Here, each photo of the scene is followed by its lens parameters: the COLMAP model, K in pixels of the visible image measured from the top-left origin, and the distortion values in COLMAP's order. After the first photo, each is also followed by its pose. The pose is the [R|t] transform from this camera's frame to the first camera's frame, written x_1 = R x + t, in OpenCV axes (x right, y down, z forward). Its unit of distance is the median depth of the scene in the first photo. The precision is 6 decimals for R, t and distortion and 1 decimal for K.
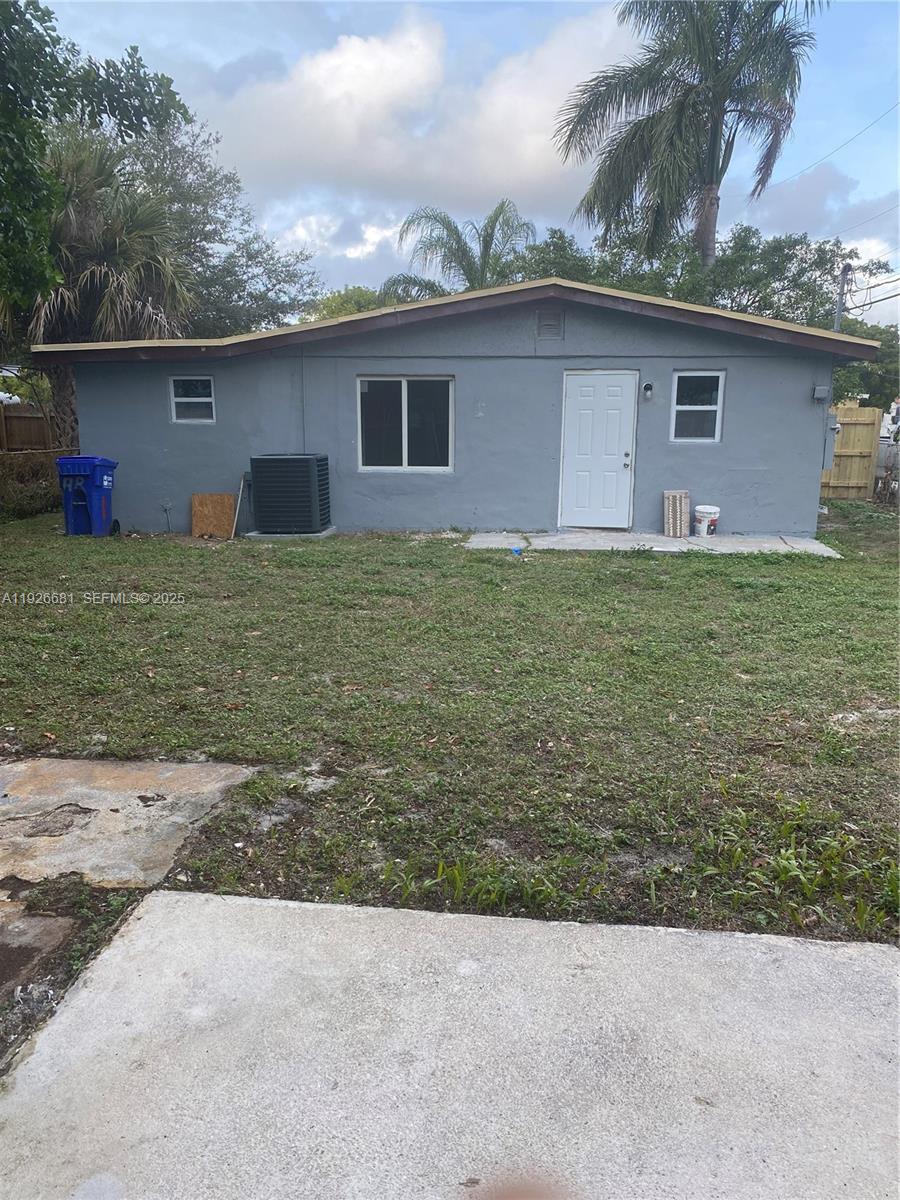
lens RADIAL K [[911.2, 0, 450.0], [0, 911.2, 600.0], [0, 0, 1]] dist [0.008799, -0.016547]
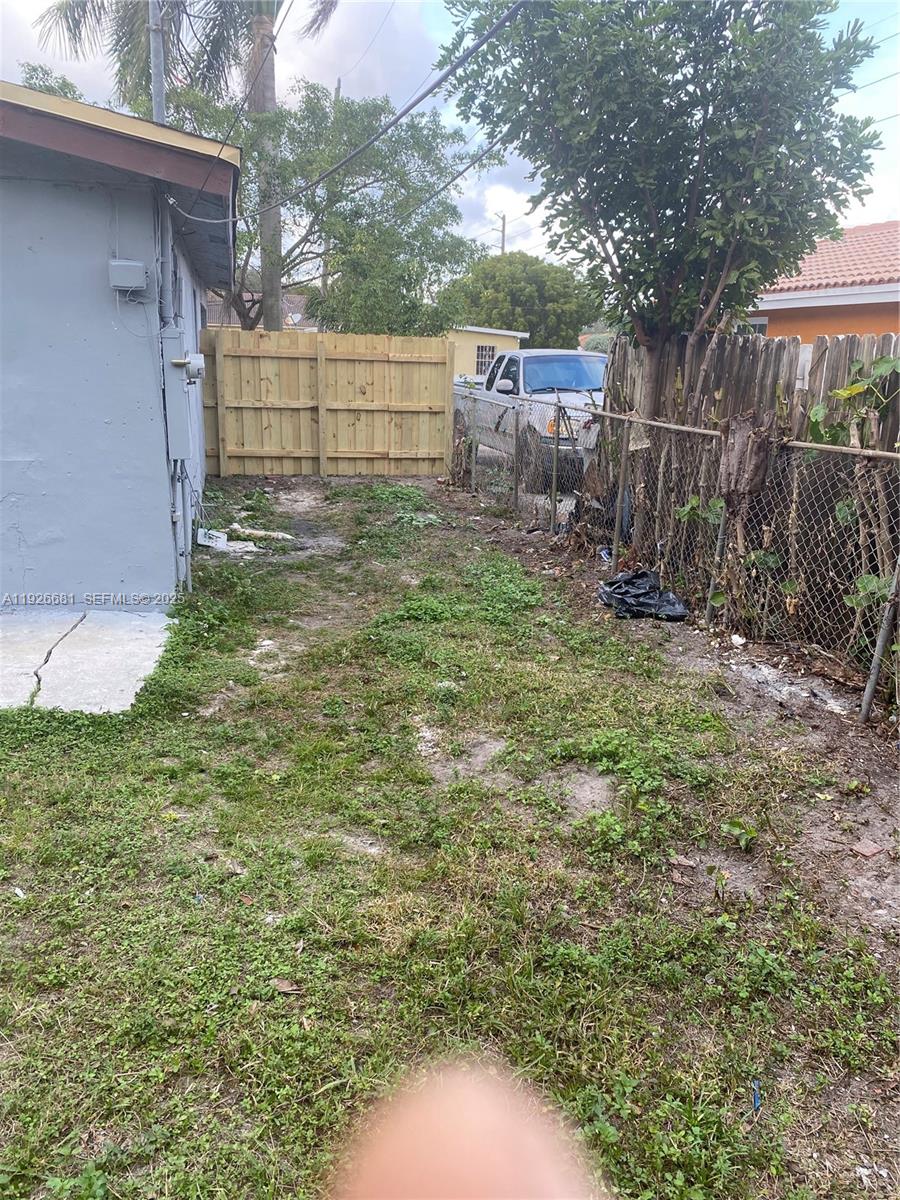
lens RADIAL K [[922.1, 0, 471.6], [0, 922.1, 597.5], [0, 0, 1]] dist [0.007801, -0.005727]
pose [[0.949167, -0.058971, 0.309200, 0.560430], [0.041212, 0.997120, 0.063663, -0.137364], [-0.312064, -0.047684, 0.948864, 0.735705]]
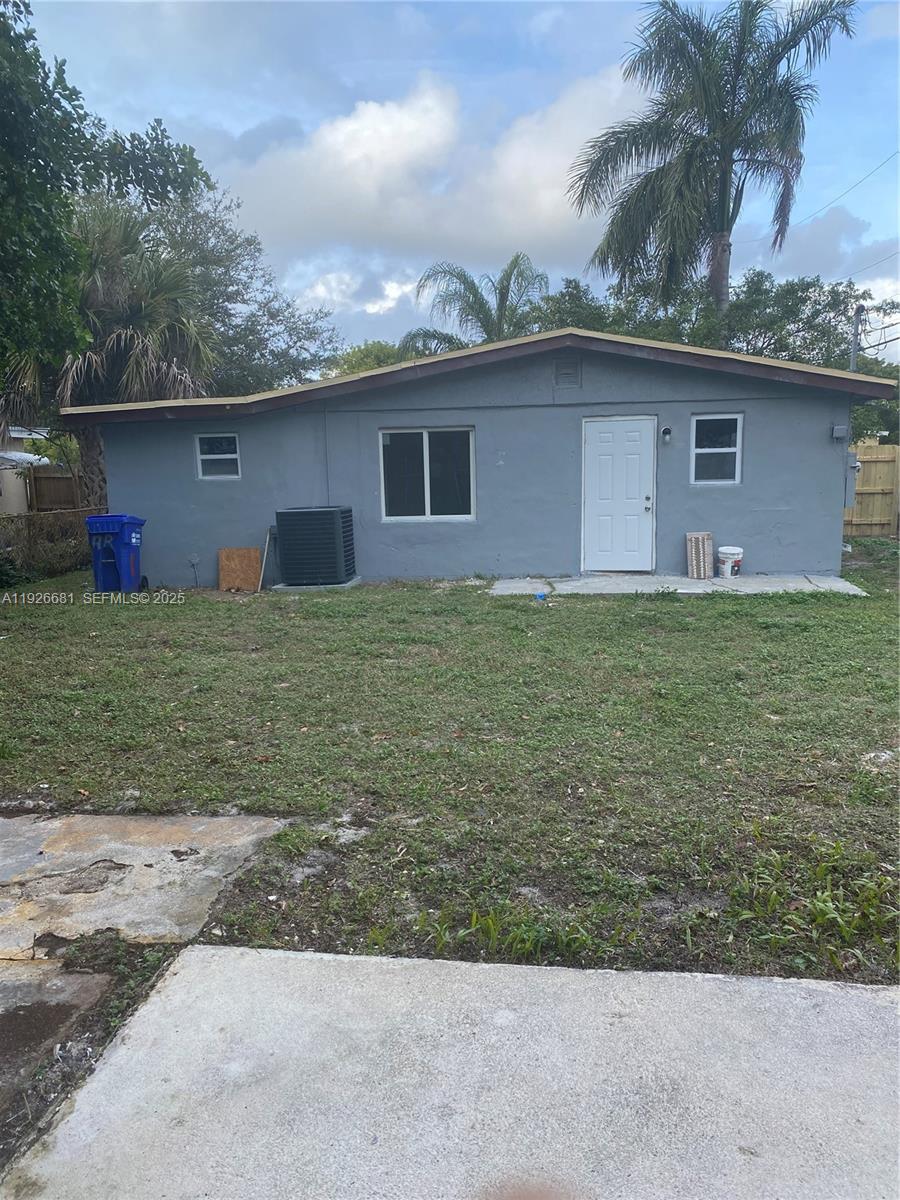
lens RADIAL K [[910.0, 0, 457.8], [0, 910.0, 608.1], [0, 0, 1]] dist [0.005506, -0.007737]
pose [[0.999516, -0.025075, -0.018431, -0.000516], [0.024264, 0.998781, -0.042982, -0.000532], [0.019486, 0.042514, 0.998906, -0.003187]]
